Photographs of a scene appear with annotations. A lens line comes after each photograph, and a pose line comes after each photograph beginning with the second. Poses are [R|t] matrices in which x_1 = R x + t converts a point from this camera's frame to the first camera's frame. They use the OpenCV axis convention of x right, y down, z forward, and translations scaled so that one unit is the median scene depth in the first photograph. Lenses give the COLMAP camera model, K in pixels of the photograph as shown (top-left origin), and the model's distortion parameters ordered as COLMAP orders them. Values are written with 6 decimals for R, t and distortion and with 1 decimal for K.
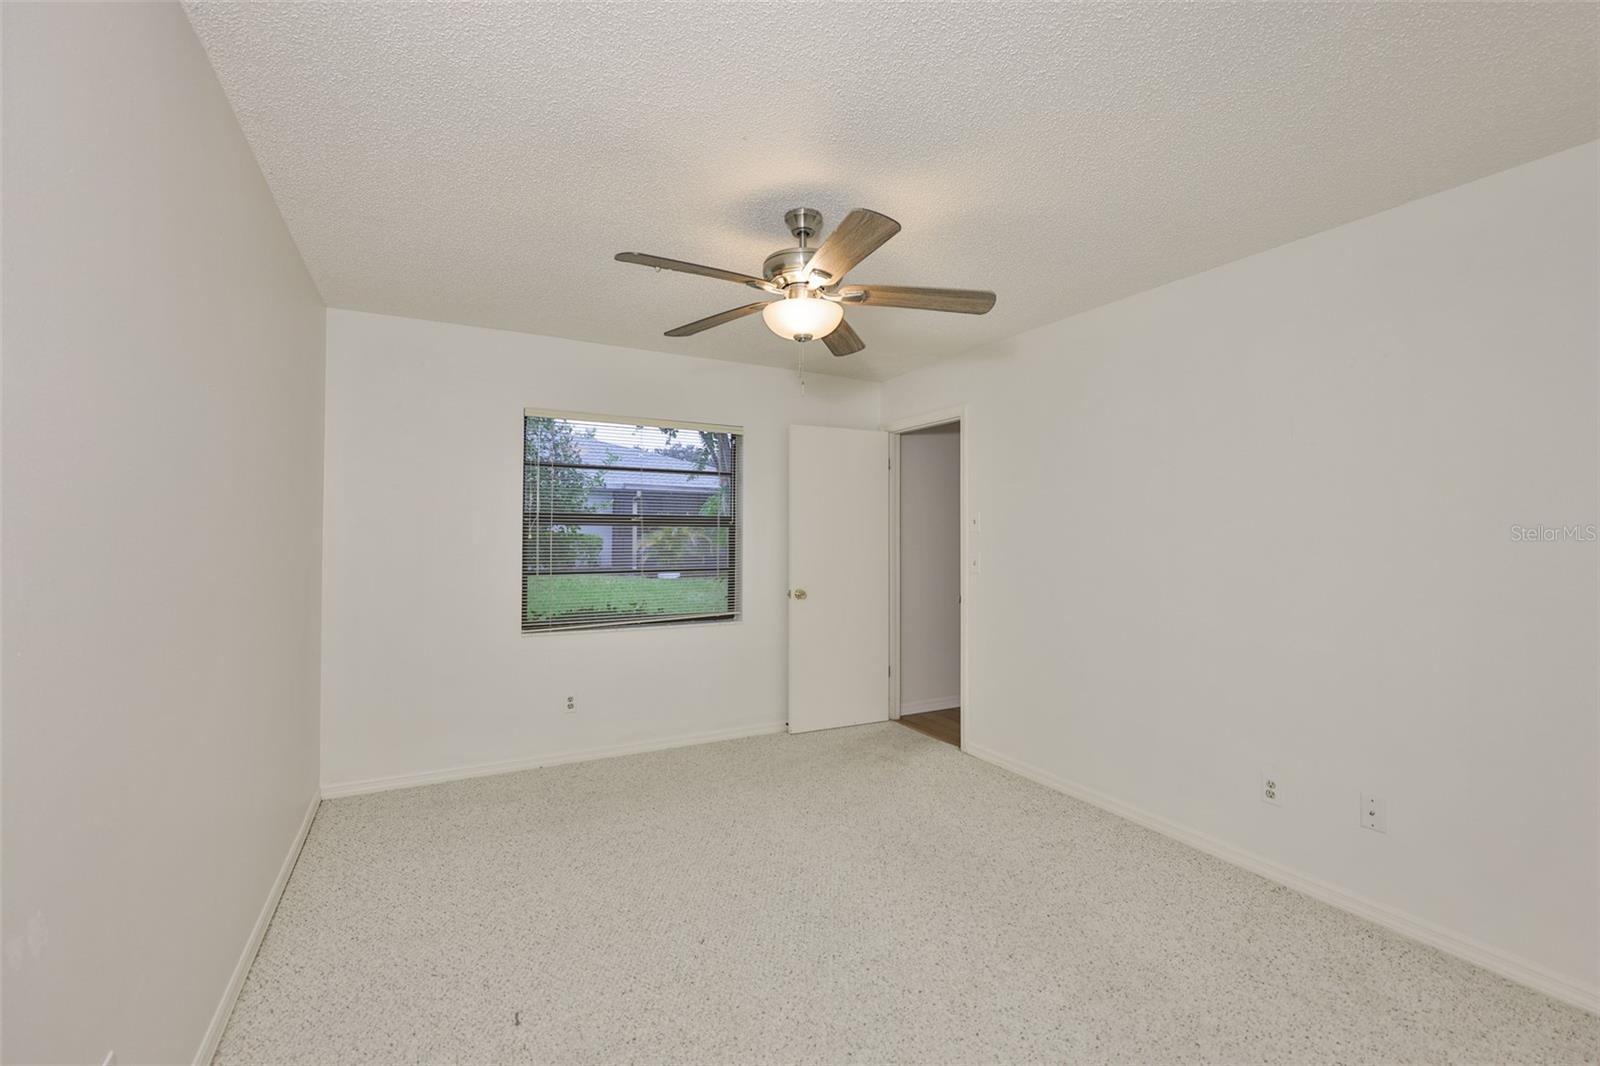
lens RADIAL K [[675.1, 0, 807.4], [0, 675.1, 529.0], [0, 0, 1]] dist [0.000825, -0.000079]
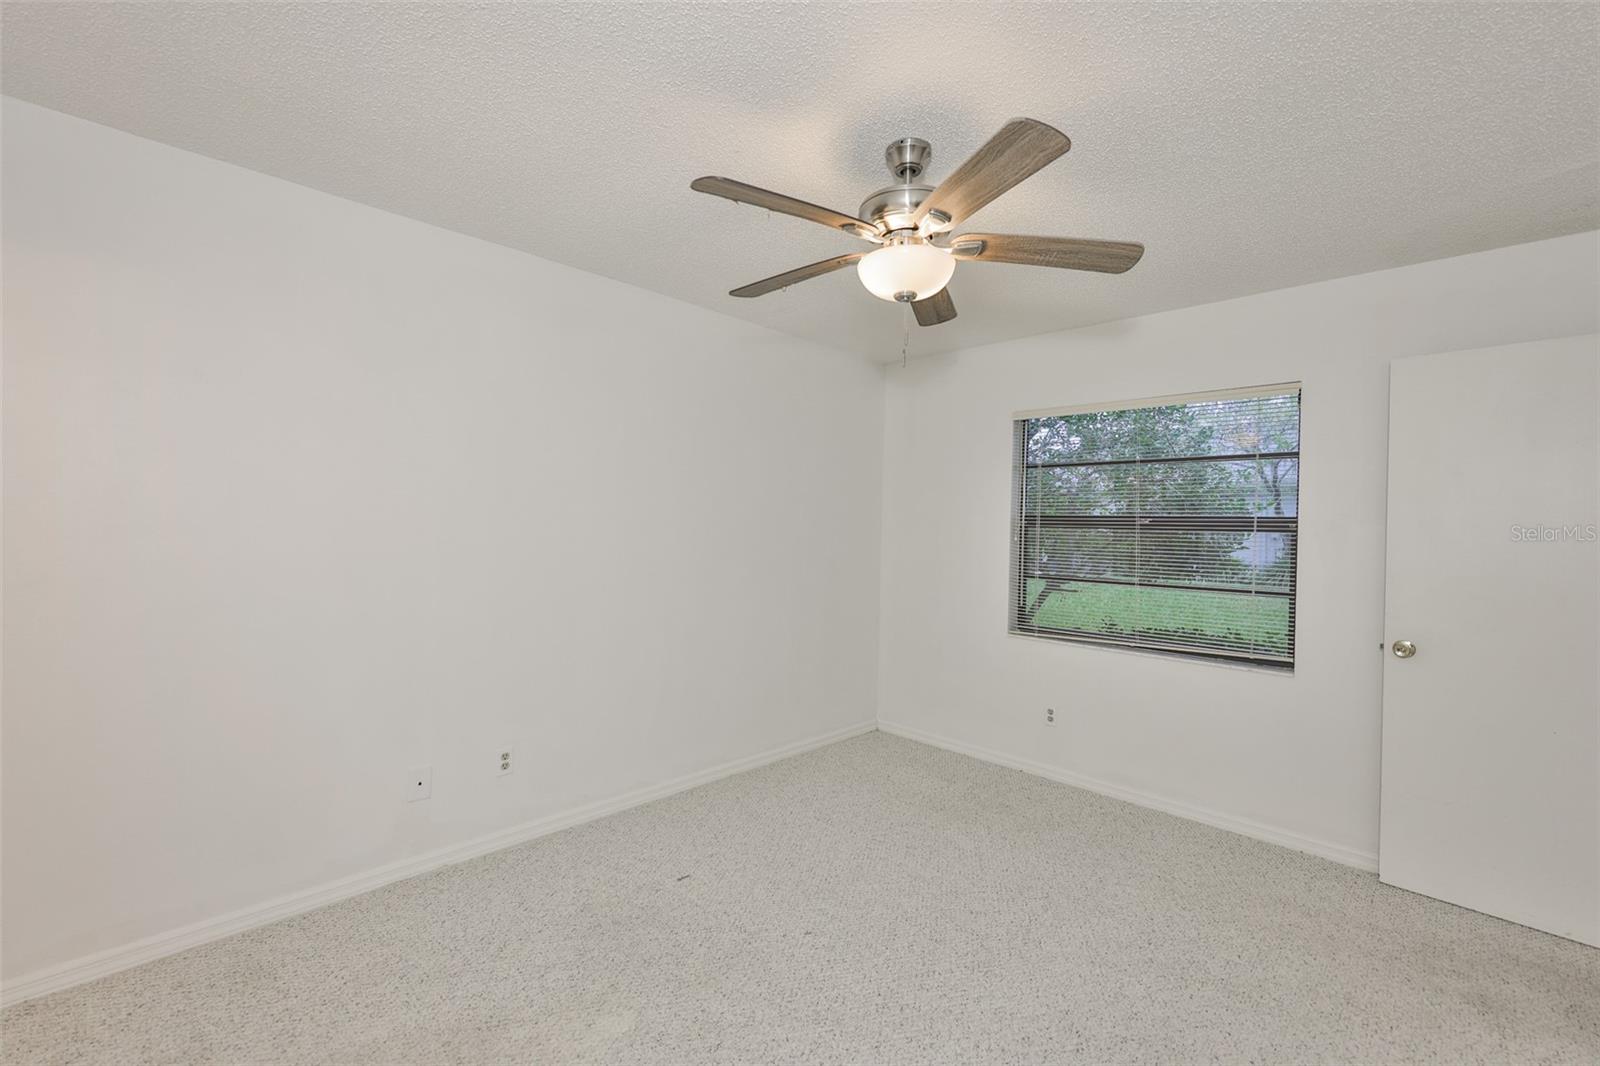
lens RADIAL K [[675.1, 0, 807.4], [0, 675.1, 529.0], [0, 0, 1]] dist [0.000825, -0.000079]
pose [[0.297088, 0.002059, -0.954848, 0.469881], [-0.019475, 0.999803, -0.003904, 0.006823], [0.954652, 0.019756, 0.297069, 0.403531]]
